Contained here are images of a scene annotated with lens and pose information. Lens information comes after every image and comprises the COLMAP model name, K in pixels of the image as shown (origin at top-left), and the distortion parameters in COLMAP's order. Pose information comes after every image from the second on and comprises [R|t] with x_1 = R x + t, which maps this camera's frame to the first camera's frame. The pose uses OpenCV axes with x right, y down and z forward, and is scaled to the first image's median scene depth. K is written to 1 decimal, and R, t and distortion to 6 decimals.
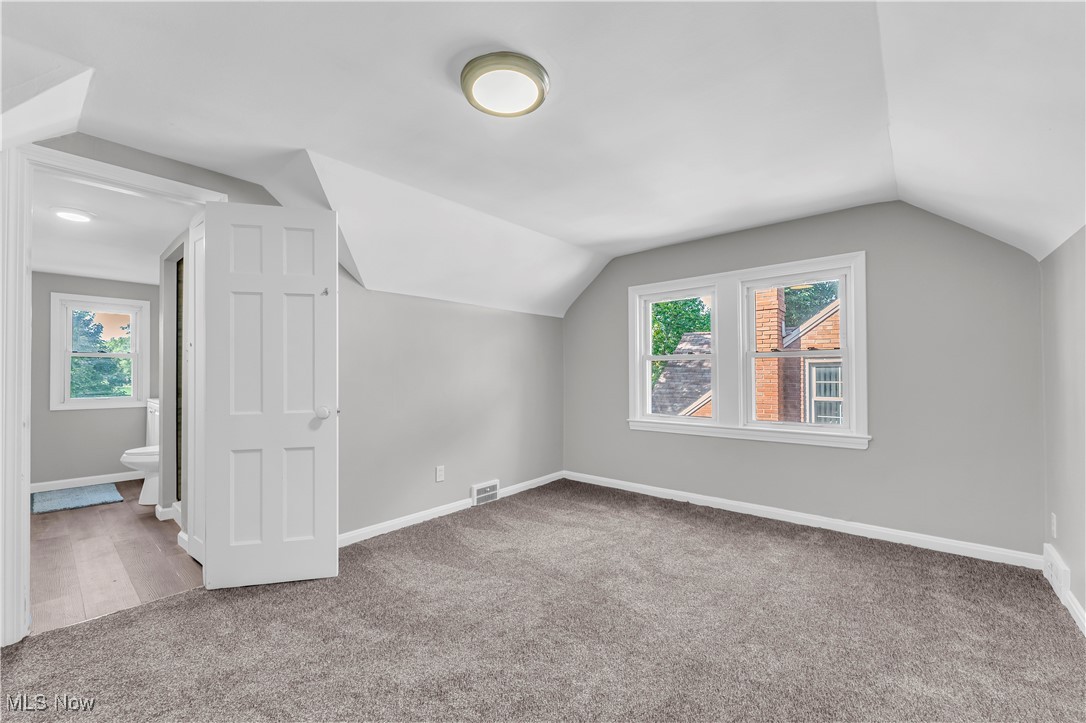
lens RADIAL K [[438.0, 0, 538.7], [0, 438.0, 370.2], [0, 0, 1]] dist [-0.000431, 0.000358]
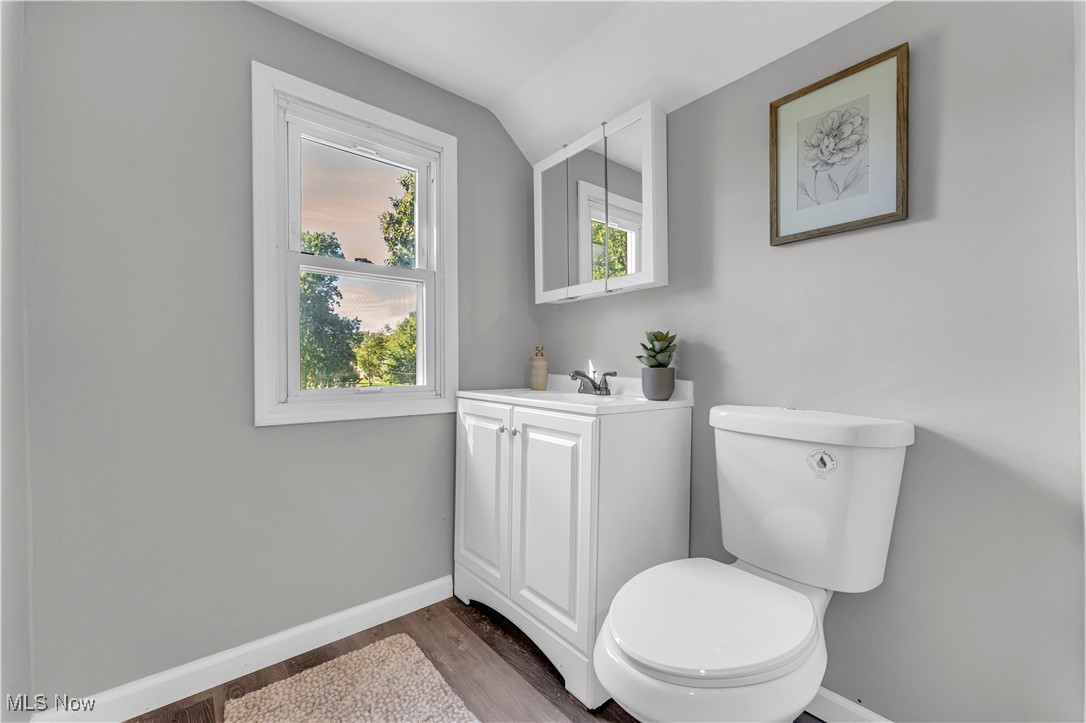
lens RADIAL K [[438.0, 0, 538.7], [0, 438.0, 370.2], [0, 0, 1]] dist [-0.000431, 0.000358]
pose [[0.987493, 0.001321, -0.157658, -0.764870], [0.001314, 0.999861, 0.016604, 0.039866], [0.157658, -0.016604, 0.987354, 0.637184]]
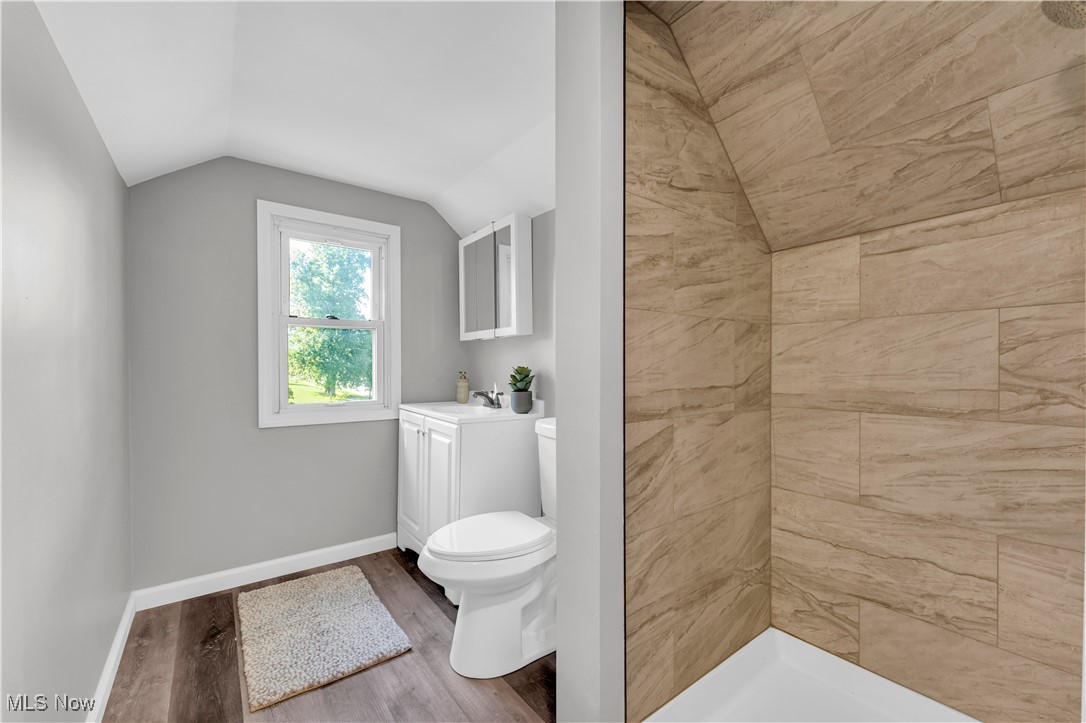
lens RADIAL K [[438.0, 0, 538.7], [0, 438.0, 370.2], [0, 0, 1]] dist [-0.000431, 0.000358]
pose [[0.977438, 0.004128, -0.211184, -0.610108], [-0.000326, 0.999837, 0.018035, 0.011972], [0.211224, -0.017559, 0.977280, 0.505266]]
